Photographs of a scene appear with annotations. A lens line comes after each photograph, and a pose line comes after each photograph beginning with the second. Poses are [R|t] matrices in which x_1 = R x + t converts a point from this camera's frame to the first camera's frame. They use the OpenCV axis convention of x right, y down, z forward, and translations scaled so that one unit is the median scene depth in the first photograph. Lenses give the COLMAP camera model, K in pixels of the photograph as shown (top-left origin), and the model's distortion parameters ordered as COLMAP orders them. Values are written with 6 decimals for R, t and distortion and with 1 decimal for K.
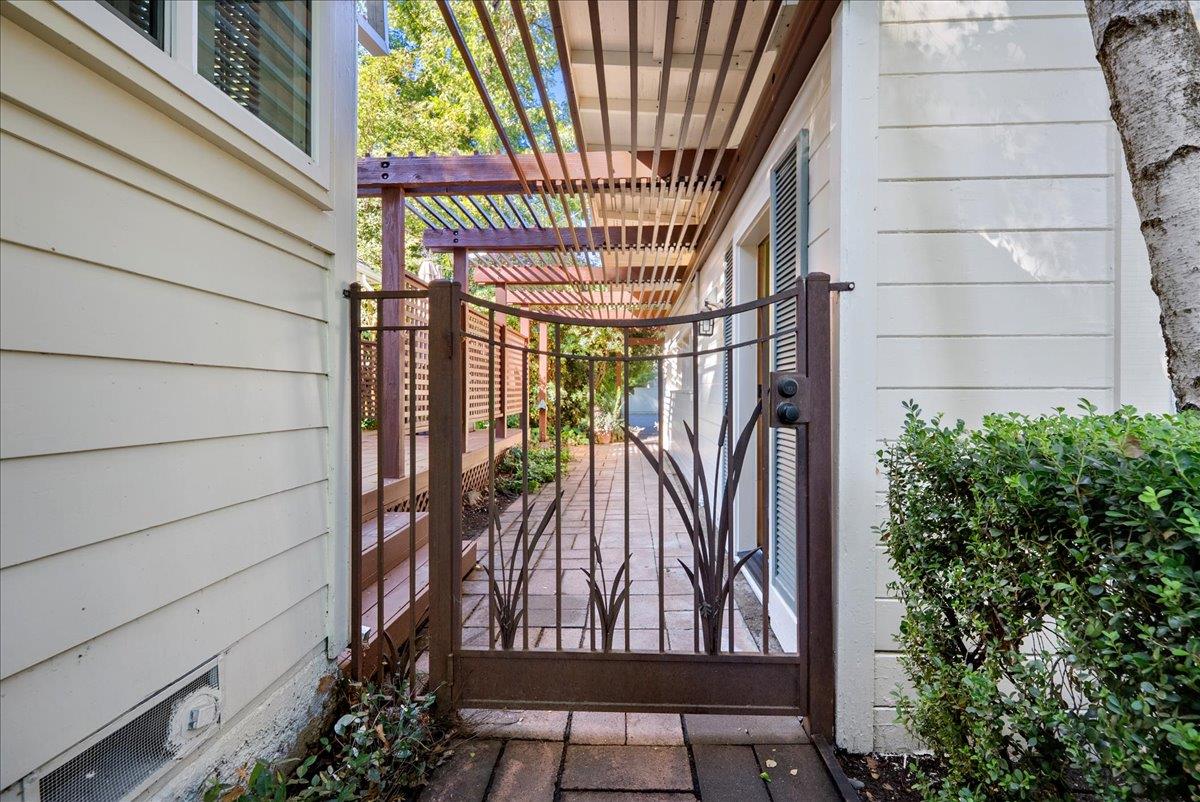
lens RADIAL K [[498.2, 0, 598.1], [0, 498.2, 395.2], [0, 0, 1]] dist [-0.002555, 0.000046]
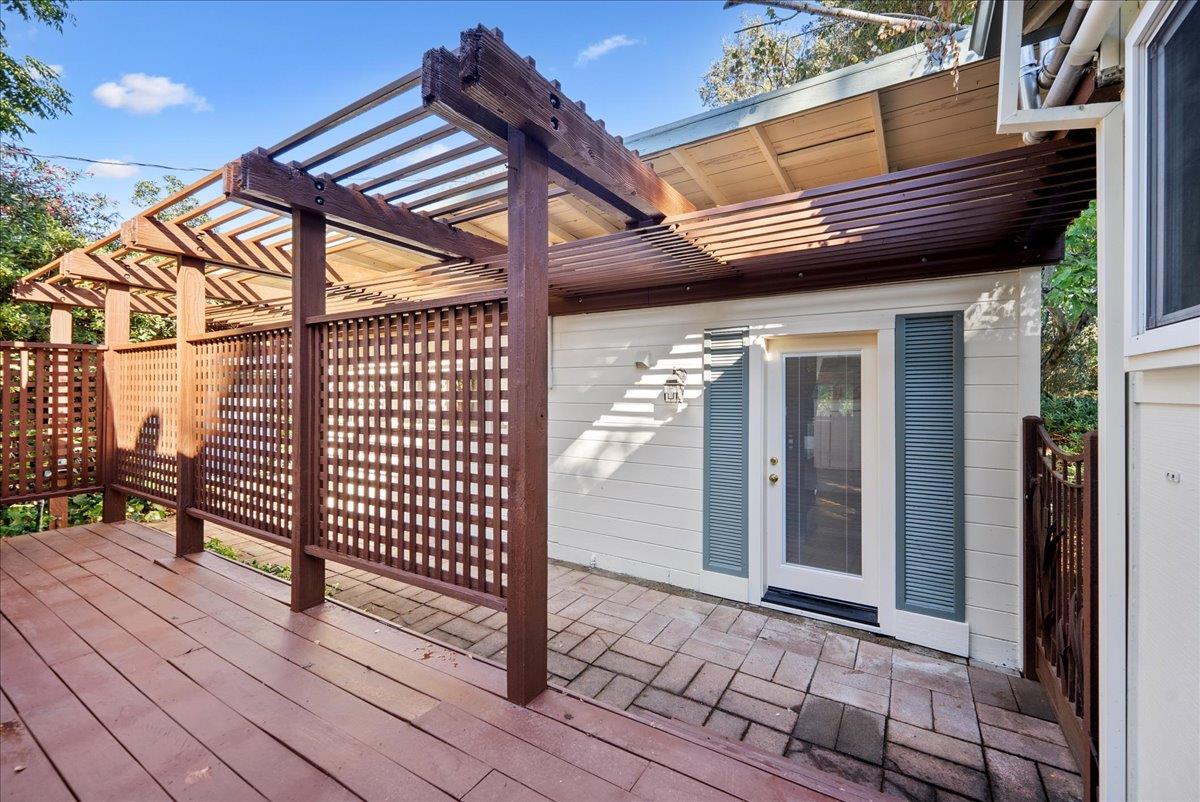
lens RADIAL K [[498.2, 0, 605.0], [0, 498.2, 397.6], [0, 0, 1]] dist [-0.002555, 0.000046]
pose [[0.478389, -0.004955, 0.878134, -0.360172], [0.001822, 0.999988, 0.004650, -0.063706], [-0.878146, -0.000625, 0.478392, 0.294114]]
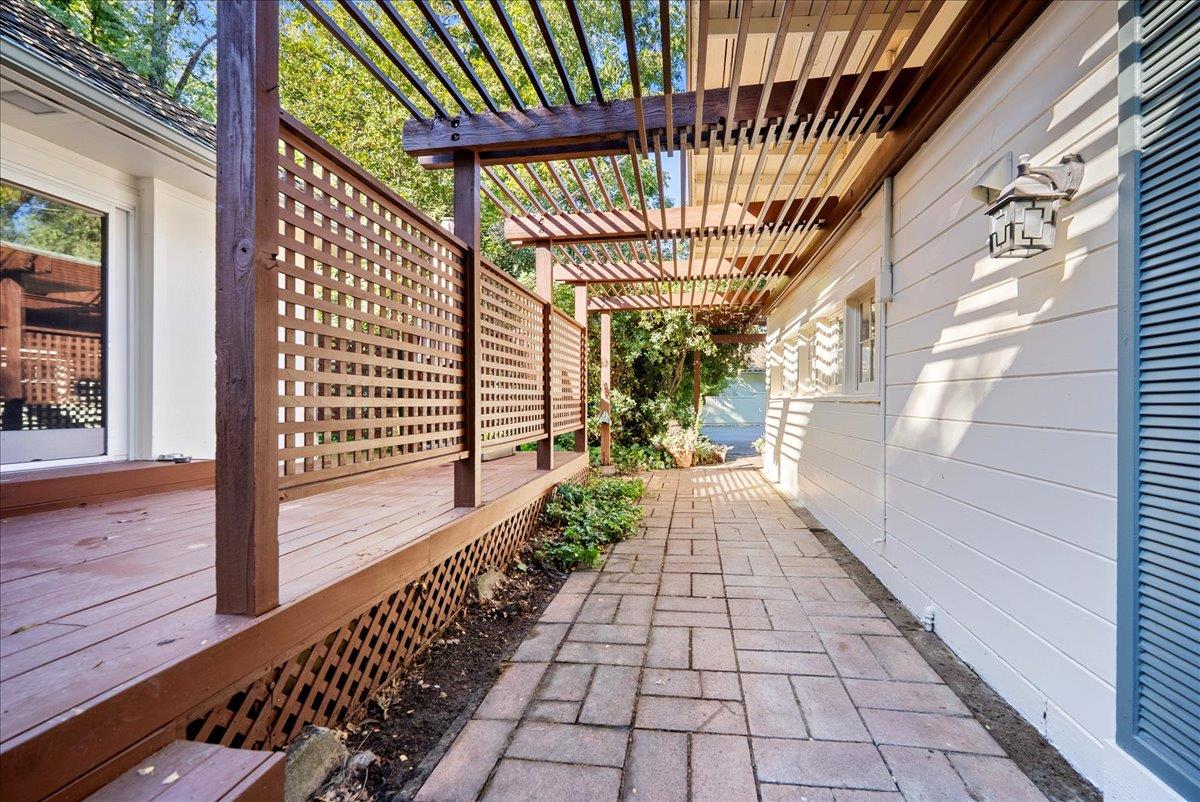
lens RADIAL K [[498.2, 0, 607.4], [0, 498.2, 402.2], [0, 0, 1]] dist [-0.002555, 0.000046]
pose [[0.994576, -0.004697, -0.103902, -0.032553], [0.004063, 0.999972, -0.006314, -0.000617], [0.103929, 0.005857, 0.994568, 0.270153]]
